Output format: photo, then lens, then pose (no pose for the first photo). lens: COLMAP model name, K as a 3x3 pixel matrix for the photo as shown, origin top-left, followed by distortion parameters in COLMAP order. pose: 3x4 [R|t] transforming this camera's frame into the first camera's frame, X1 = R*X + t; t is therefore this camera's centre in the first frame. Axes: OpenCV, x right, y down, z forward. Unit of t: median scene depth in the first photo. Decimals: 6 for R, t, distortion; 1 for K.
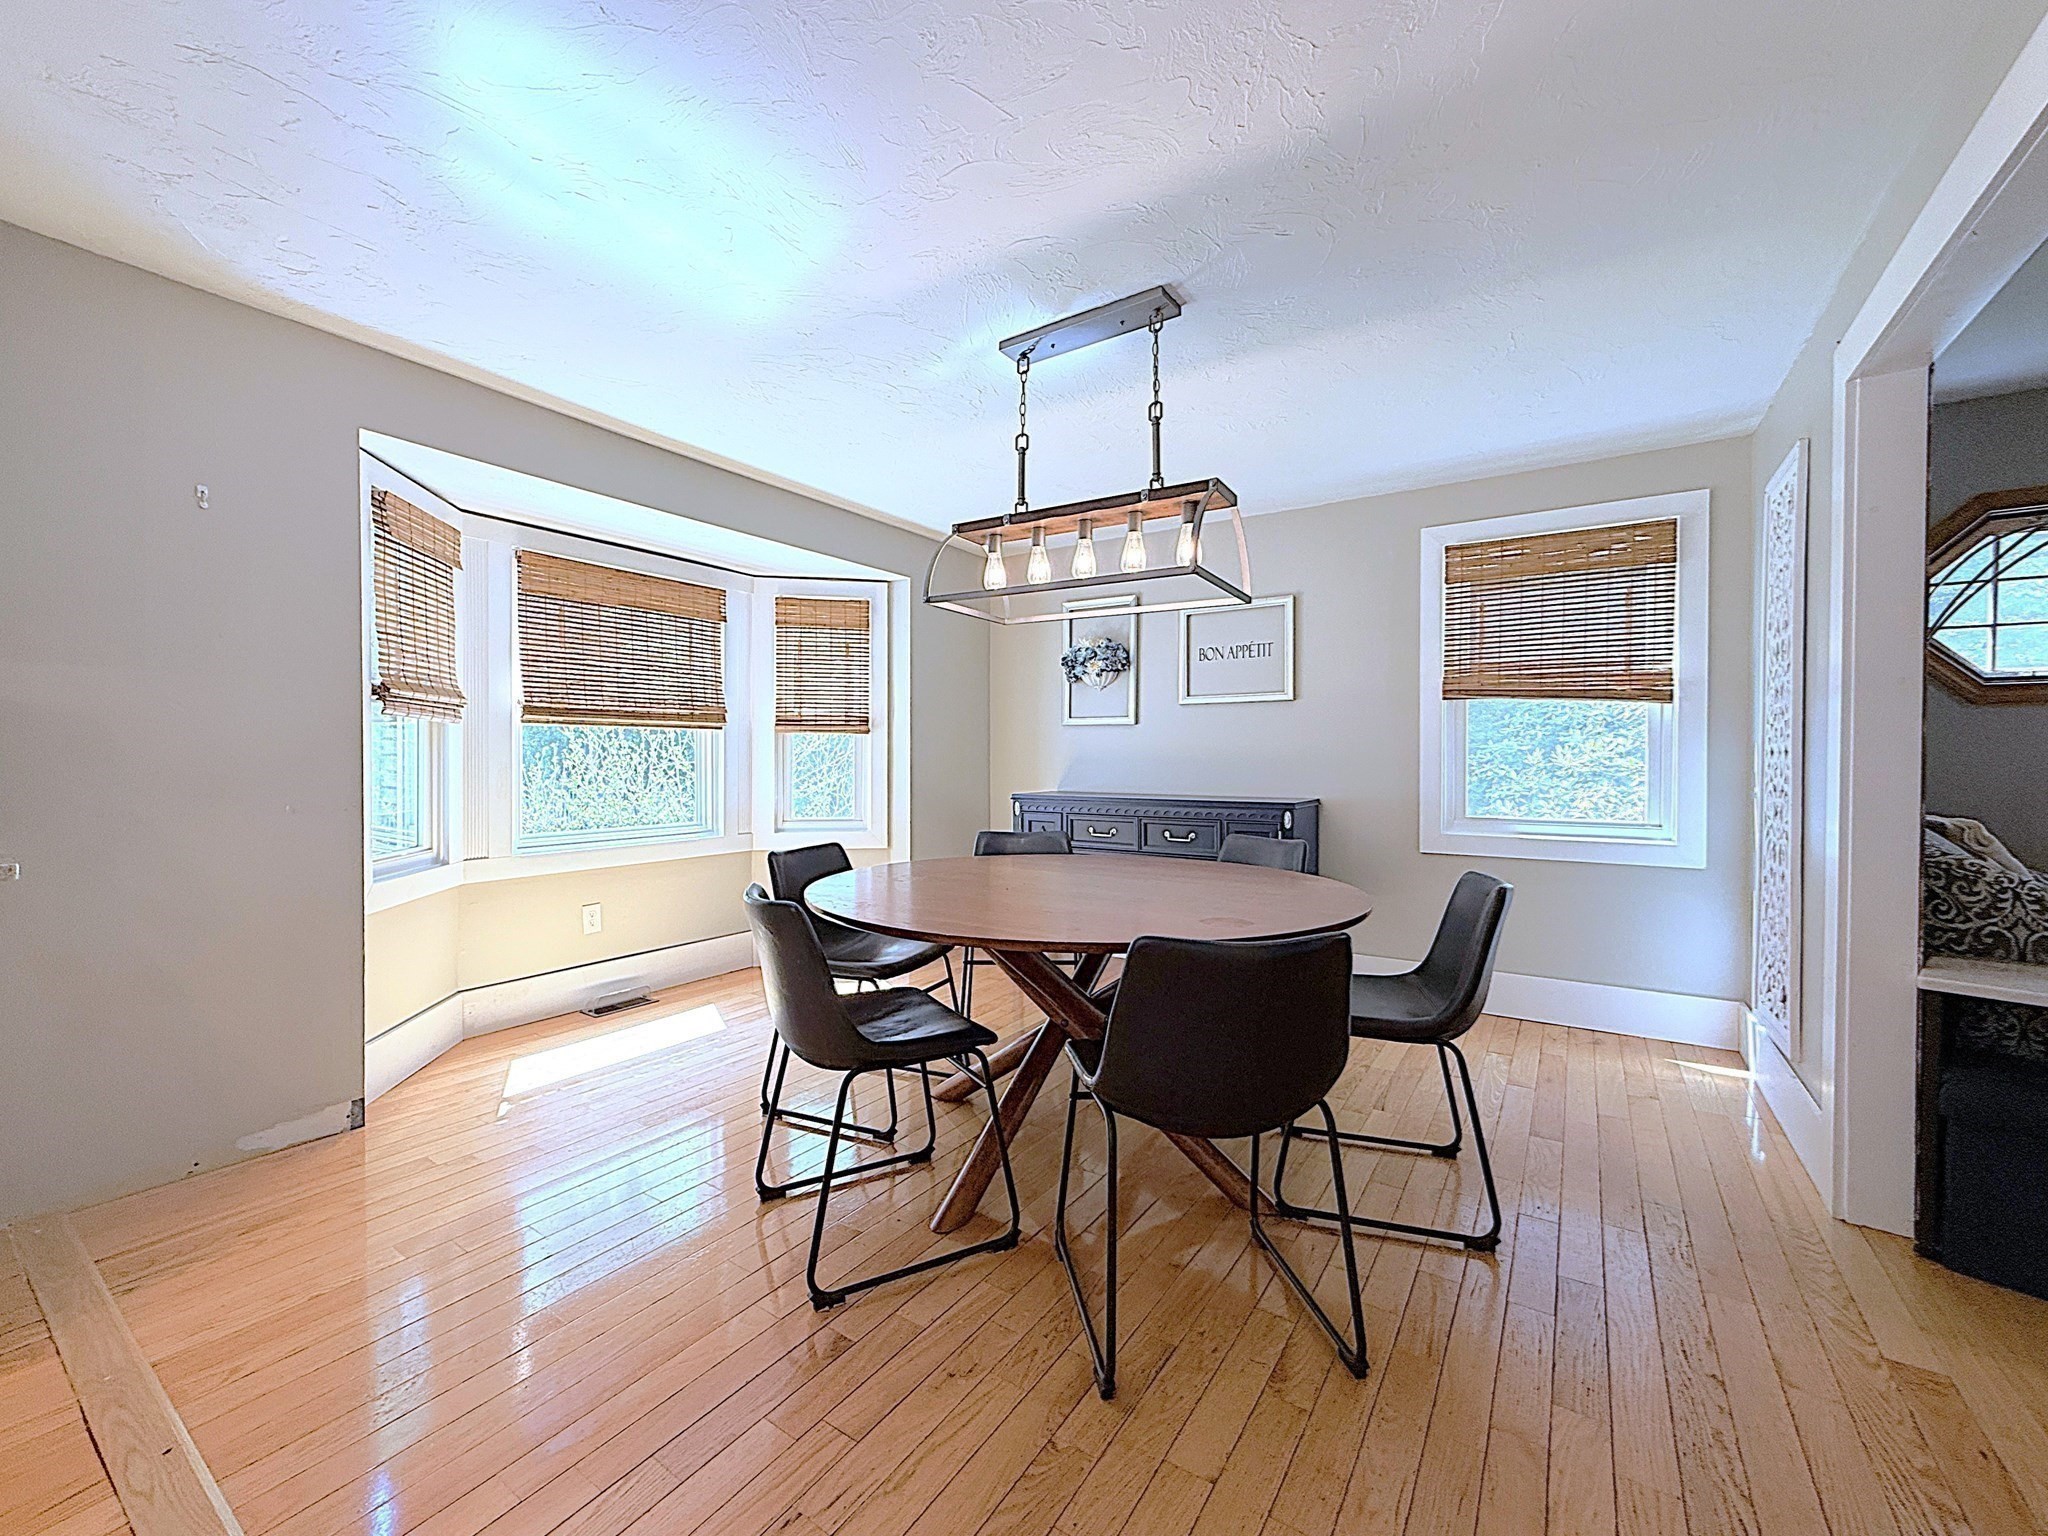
lens RADIAL K [[827.9, 0, 1020.7], [0, 827.9, 770.5], [0, 0, 1]] dist [-0.000181, -0.000143]
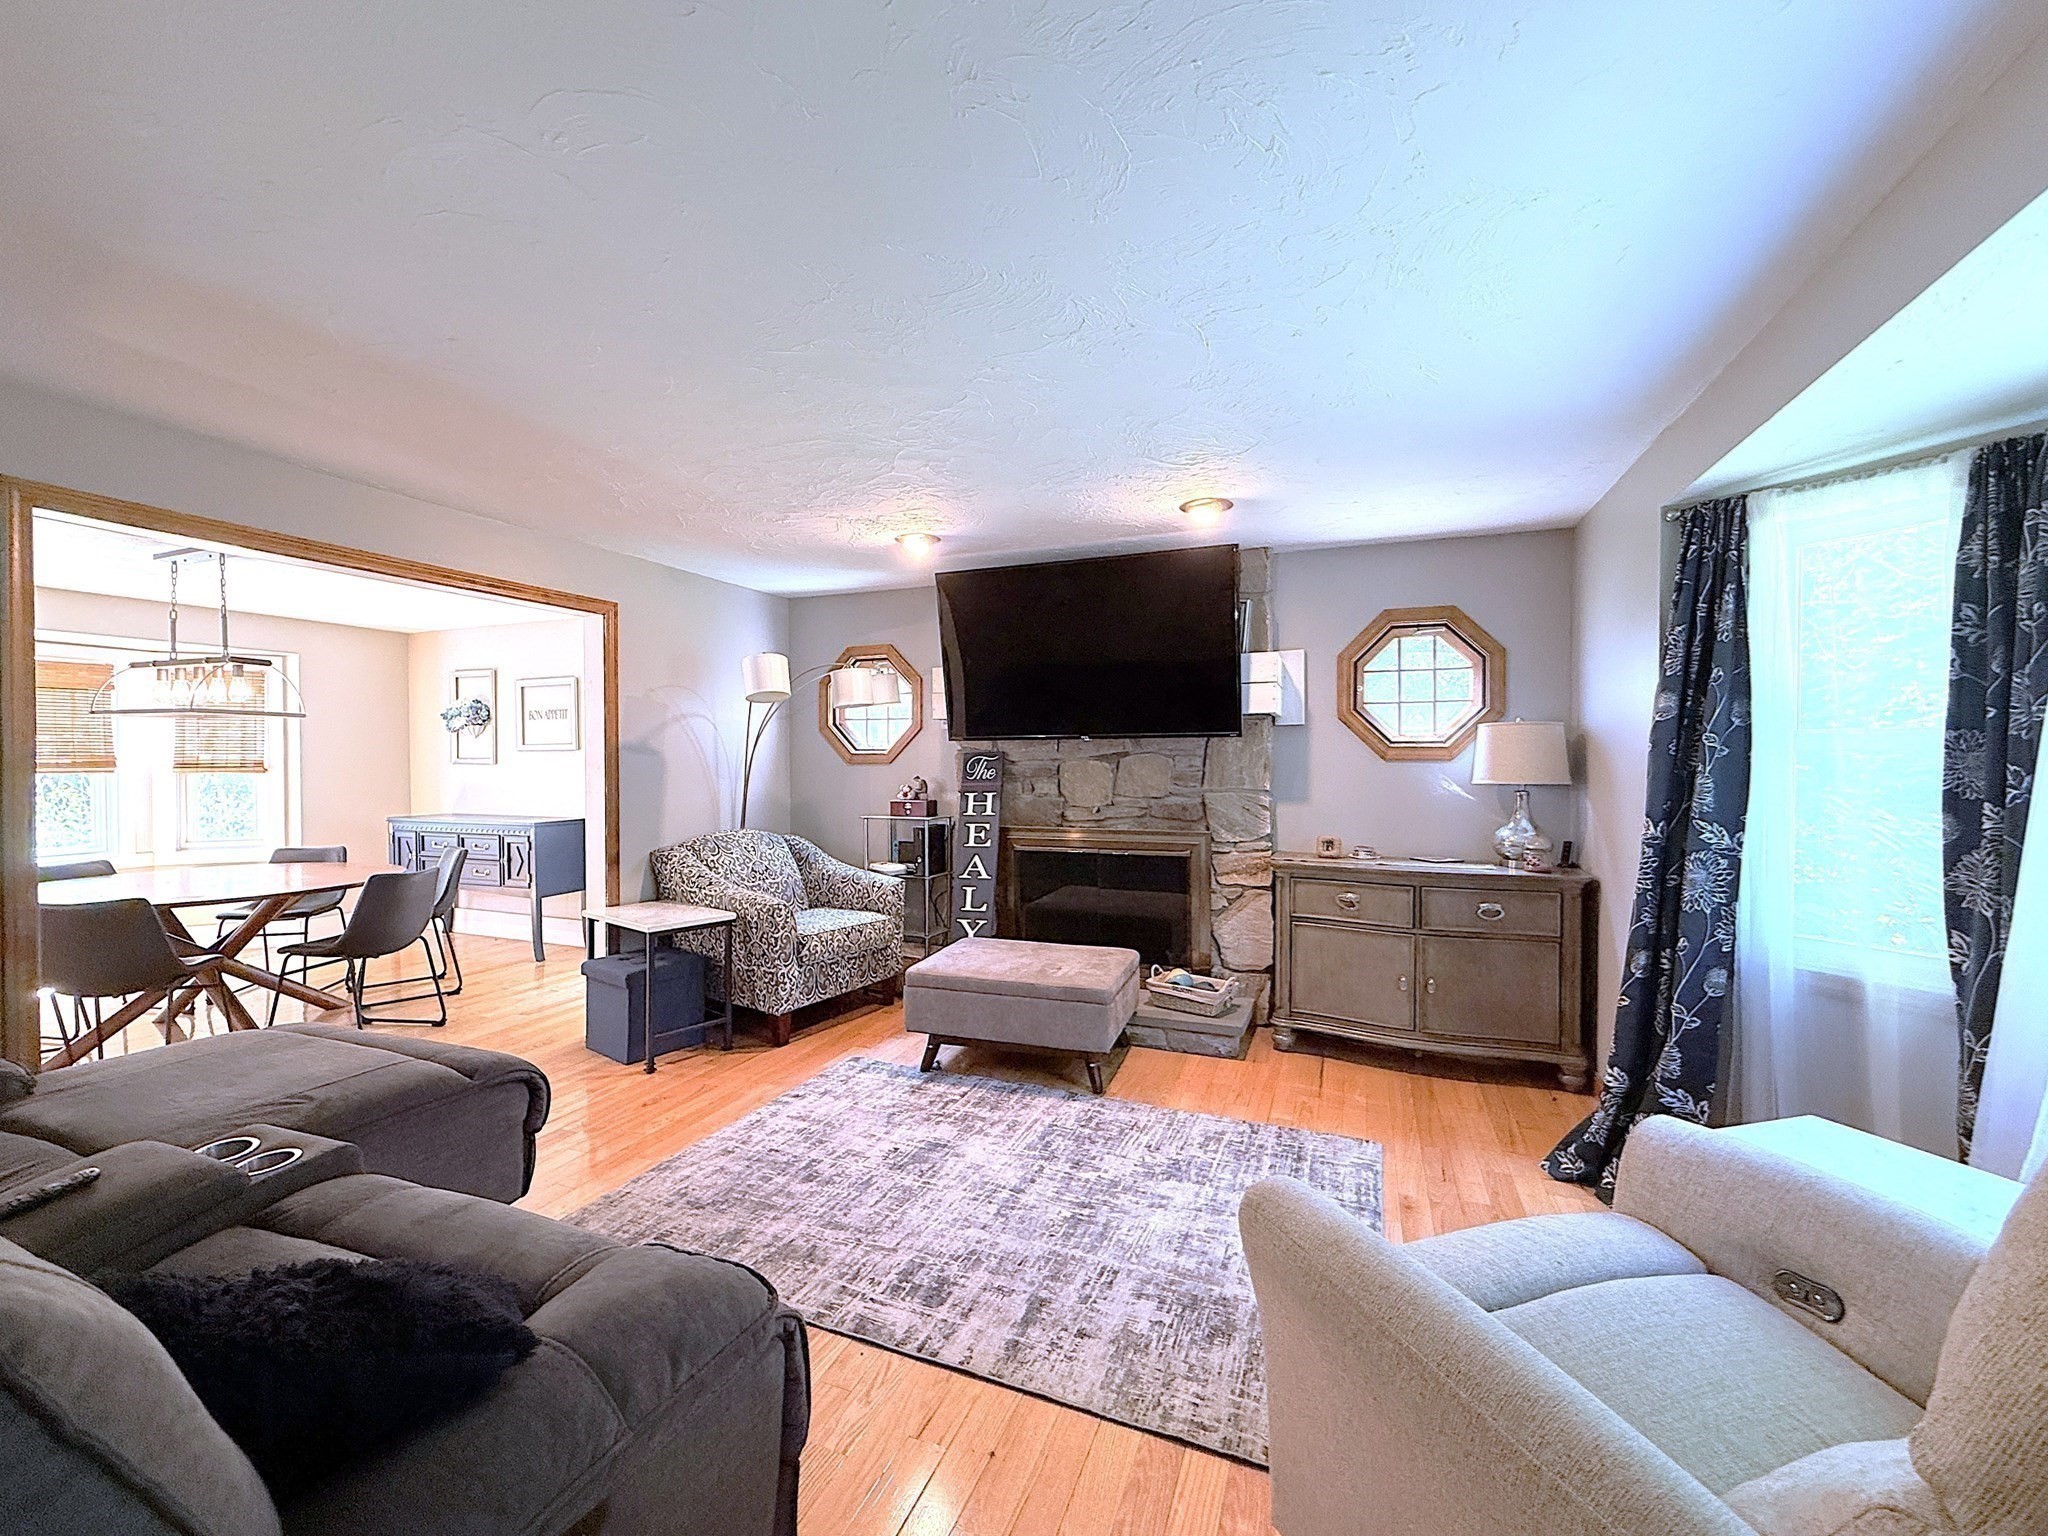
lens RADIAL K [[827.9, 0, 1020.7], [0, 827.9, 770.5], [0, 0, 1]] dist [-0.000181, -0.000143]
pose [[0.977735, -0.009659, 0.209623, 1.588796], [0.009099, 0.999952, 0.003640, -0.095446], [-0.209648, -0.001651, 0.977775, -1.177795]]
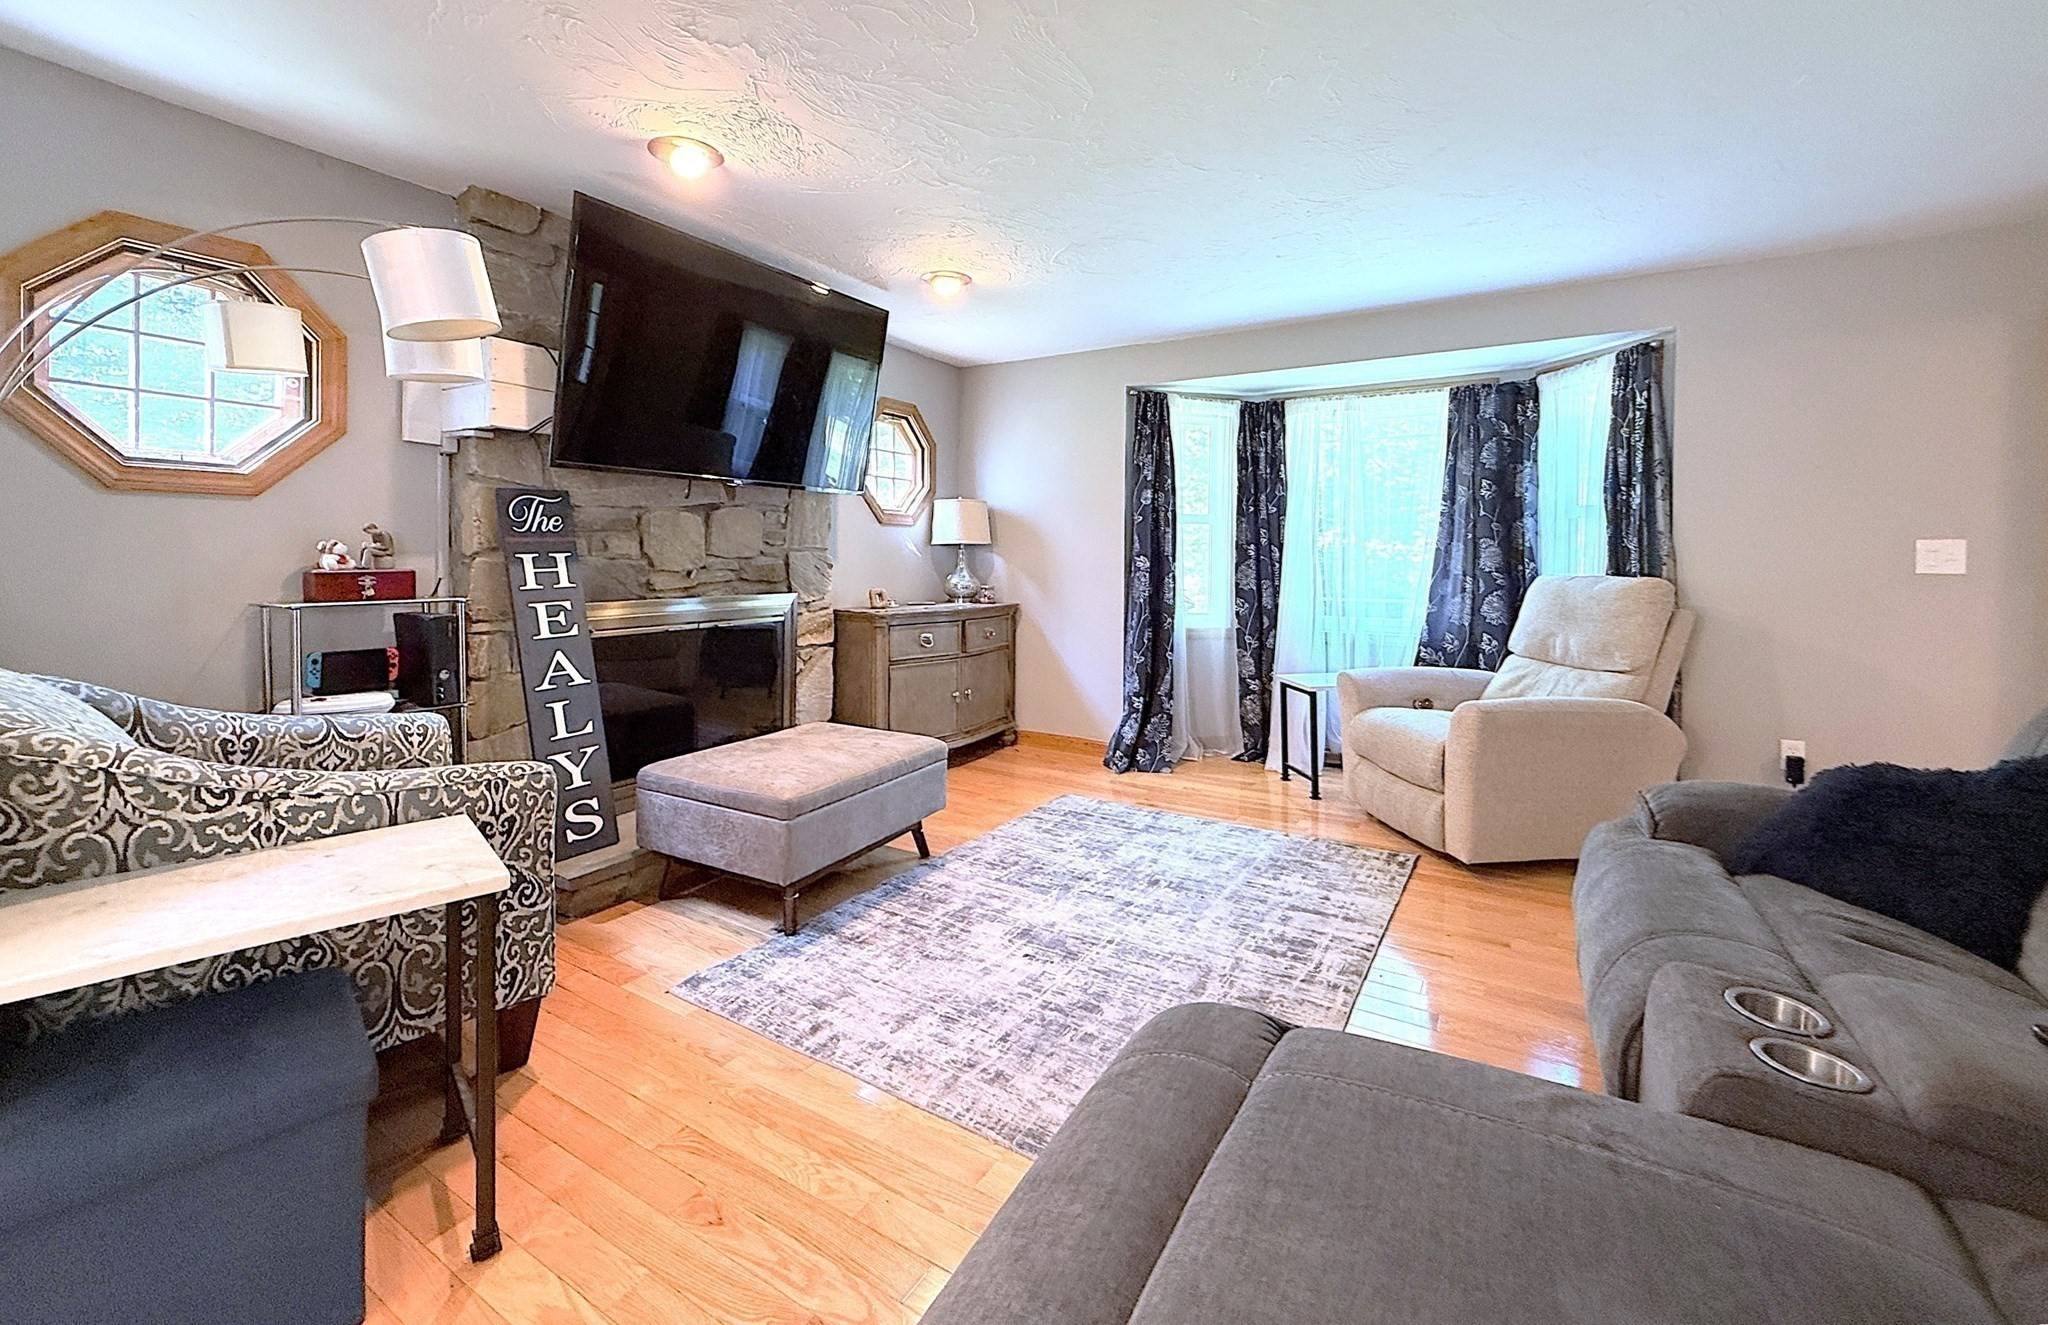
lens RADIAL K [[838.1, 0, 995.4], [0, 838.1, 565.8], [0, 0, 1]] dist [-0.000555, 0.000025]
pose [[-0.032312, -0.016374, 0.999344, 0.497909], [0.004316, 0.999854, 0.016522, -0.027336], [-0.999469, 0.004847, -0.032237, 0.302481]]
